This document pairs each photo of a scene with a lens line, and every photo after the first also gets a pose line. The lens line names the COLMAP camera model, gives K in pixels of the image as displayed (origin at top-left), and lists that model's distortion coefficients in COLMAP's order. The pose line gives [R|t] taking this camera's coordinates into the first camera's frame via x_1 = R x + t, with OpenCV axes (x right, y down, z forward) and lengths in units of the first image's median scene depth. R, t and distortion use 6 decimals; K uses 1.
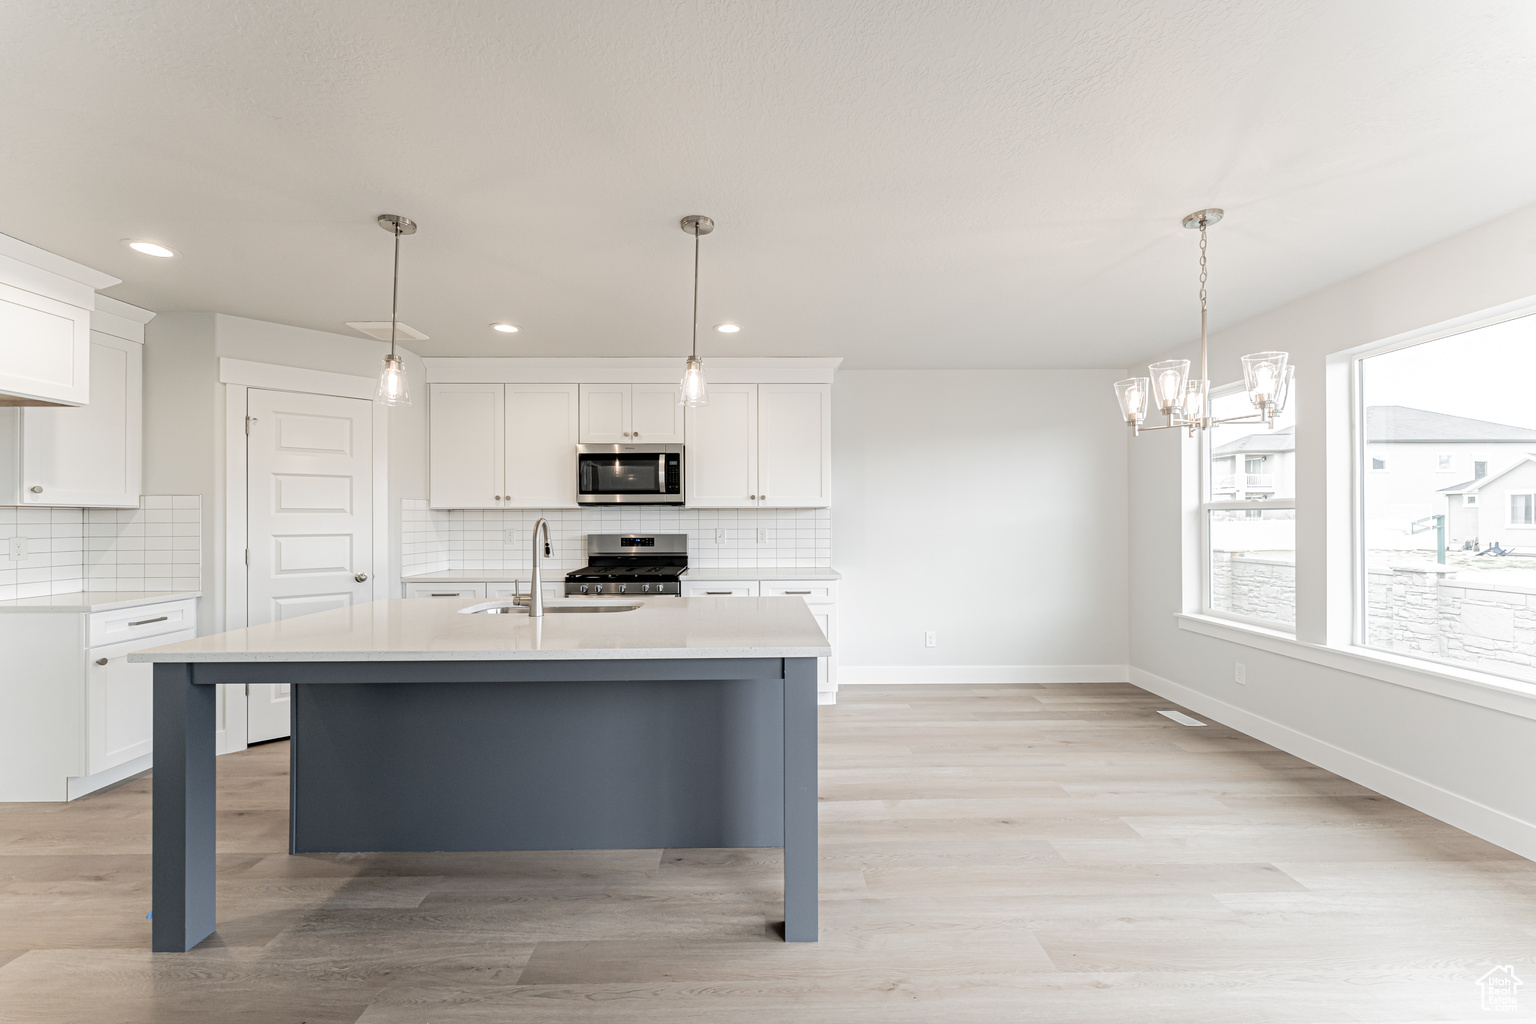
lens RADIAL K [[618.5, 0, 768.1], [0, 618.5, 515.2], [0, 0, 1]] dist [0.002033, 0.000034]
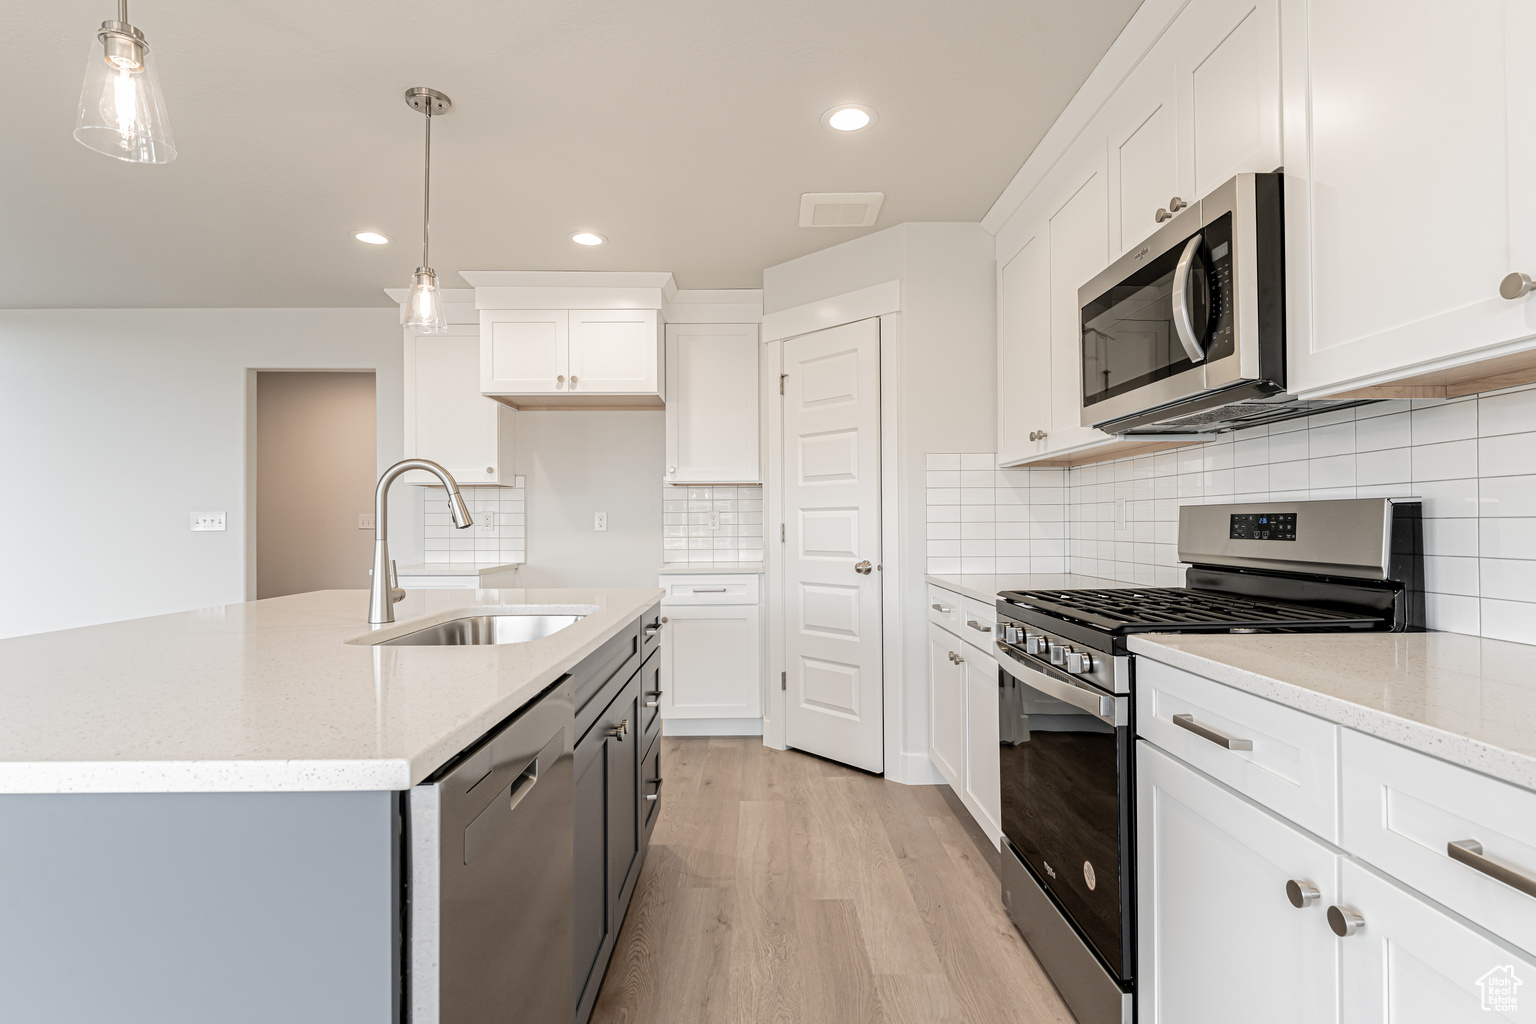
lens RADIAL K [[778.8, 0, 765.1], [0, 778.8, 515.8], [0, 0, 1]] dist [-0.000224, 0.000080]
pose [[-0.005807, -0.006742, -0.999960, 0.259954], [0.010750, 0.999919, -0.006804, 0.048639], [0.999925, -0.010789, -0.005734, 0.952630]]
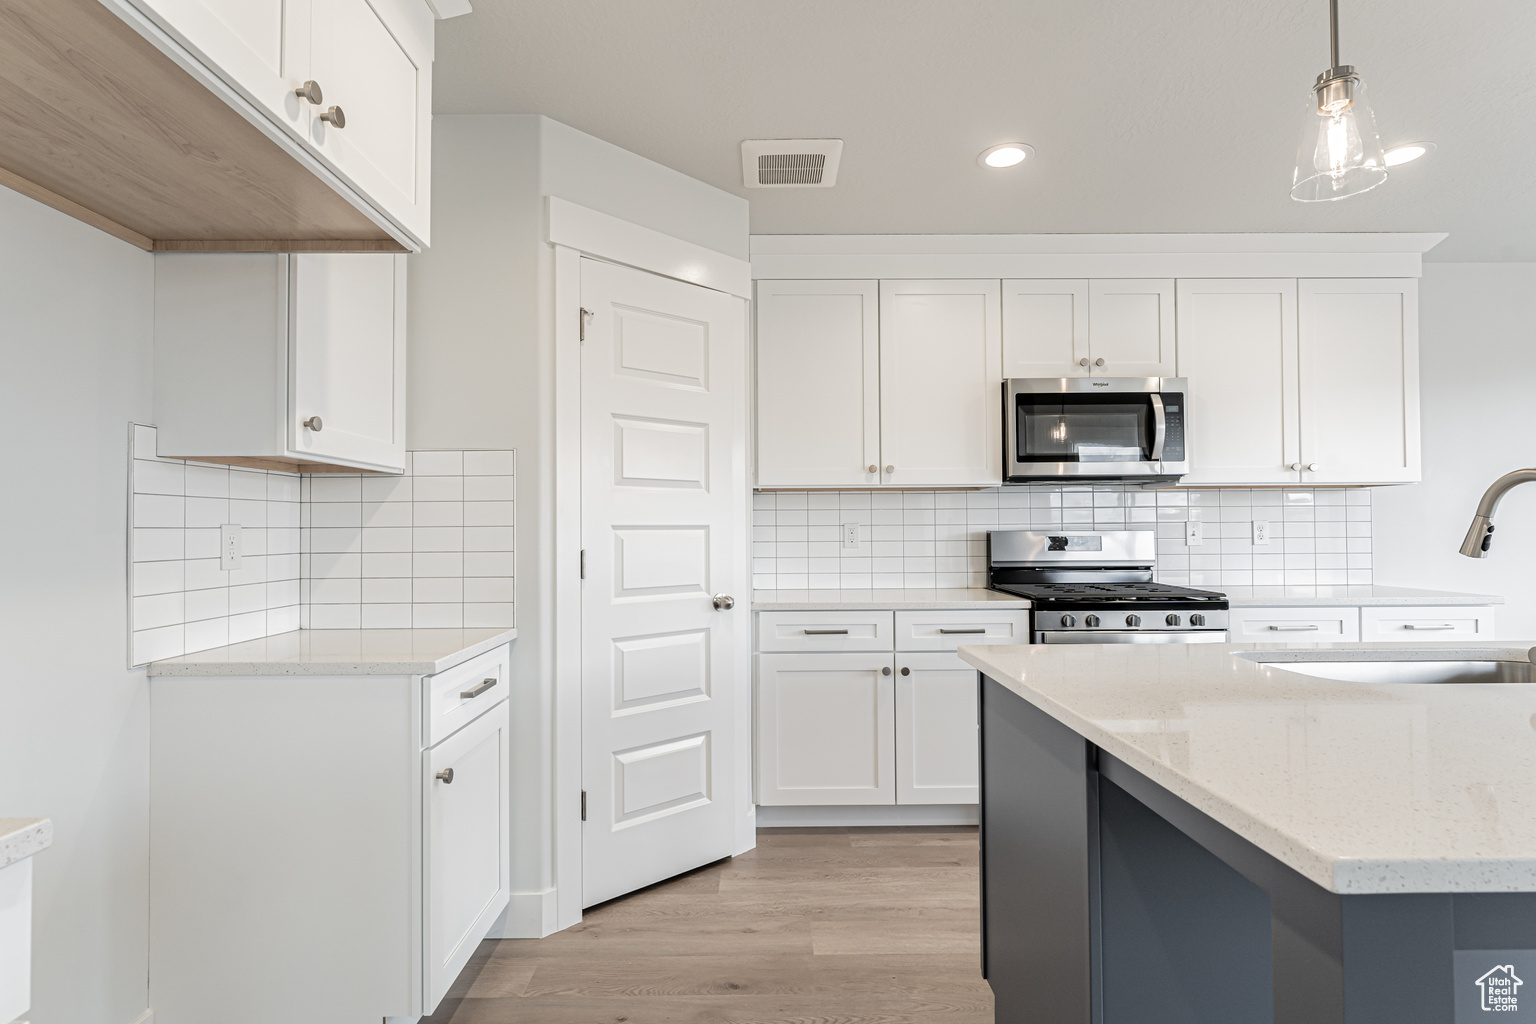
lens RADIAL K [[767.2, 0, 760.9], [0, 767.2, 516.7], [0, 0, 1]] dist [0.000271, -0.000188]
pose [[0.999983, -0.002767, -0.005200, -0.661300], [0.002711, 0.999939, -0.010718, 0.031743], [0.005230, 0.010703, 0.999929, 0.316799]]
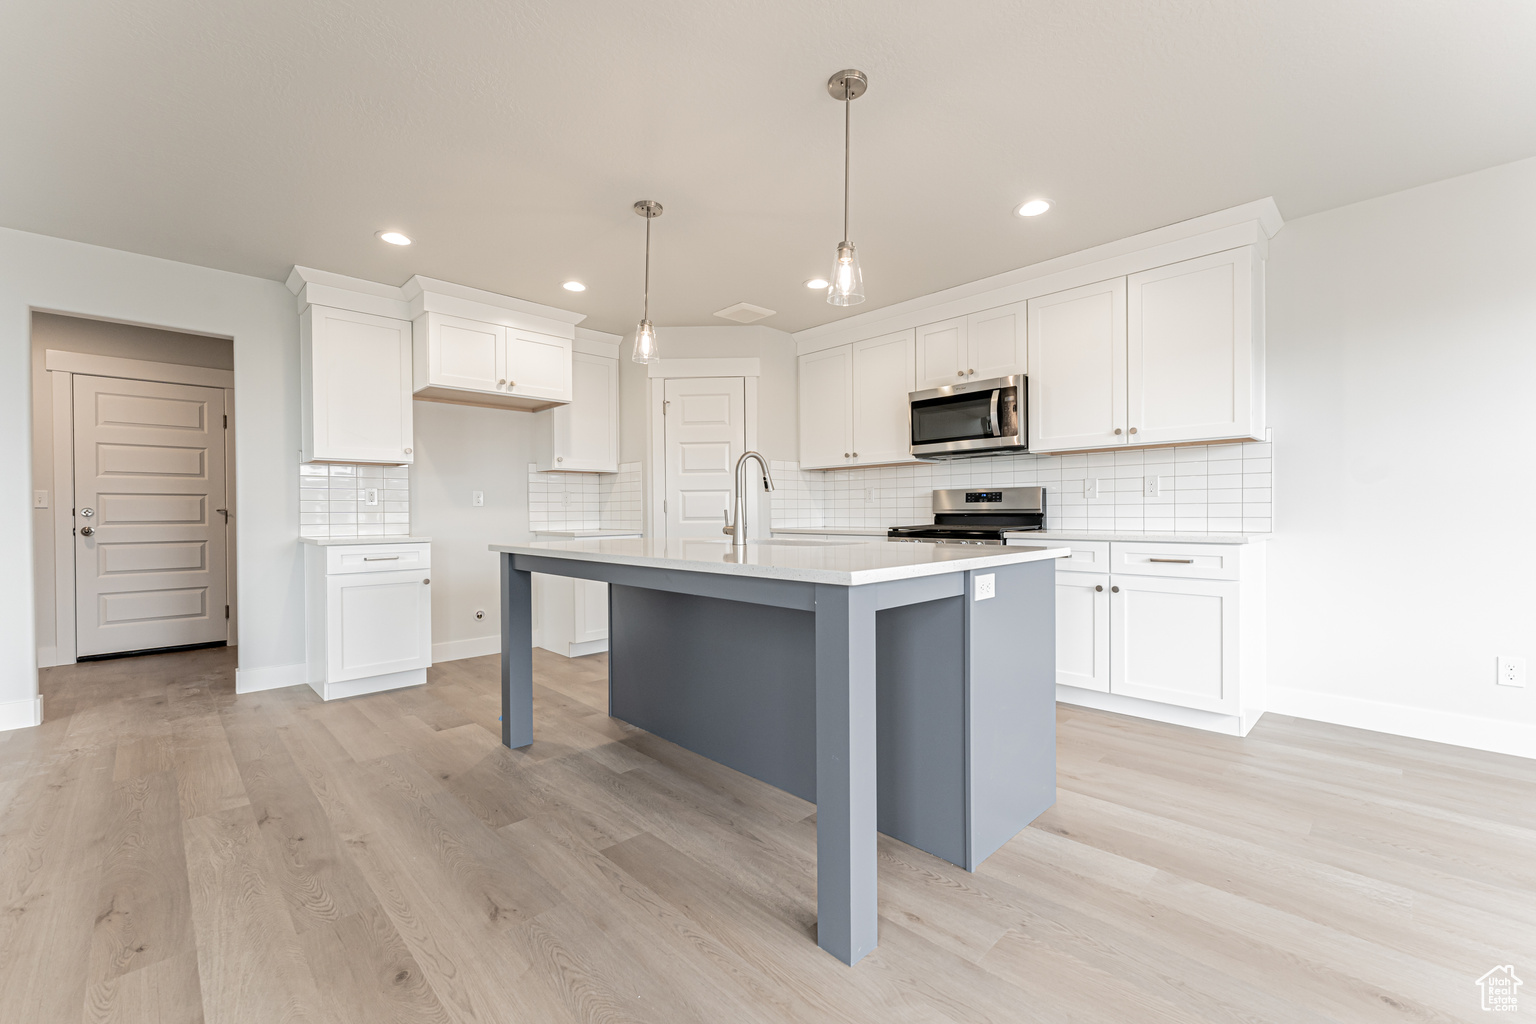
lens RADIAL K [[635.7, 0, 766.7], [0, 635.7, 515.5], [0, 0, 1]] dist [-0.000600, -0.000065]
pose [[0.684652, 0.002024, -0.728867, 0.296986], [0.010297, 0.999869, 0.012449, 0.070407], [0.728797, -0.016028, 0.684542, 0.215196]]
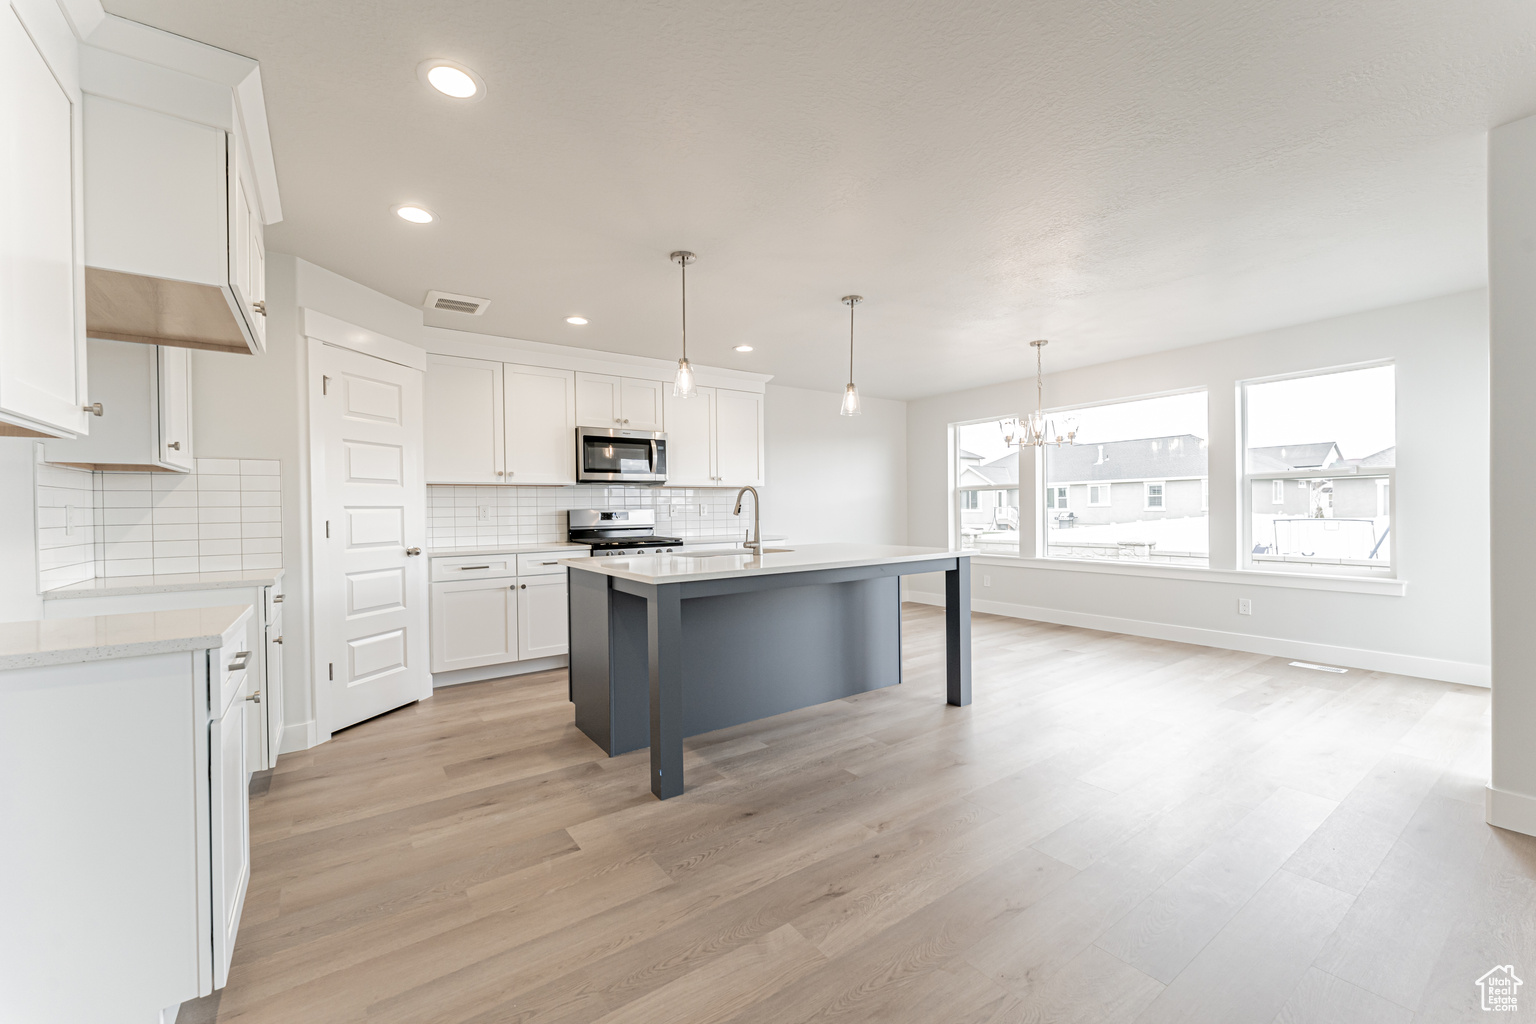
lens RADIAL K [[618.5, 0, 768.1], [0, 618.5, 515.2], [0, 0, 1]] dist [0.002033, 0.000034]
pose [[0.822484, -0.012805, 0.568644, -0.801842], [0.006247, 0.999890, 0.013480, 0.036711], [-0.568754, -0.007534, 0.822473, -0.116964]]
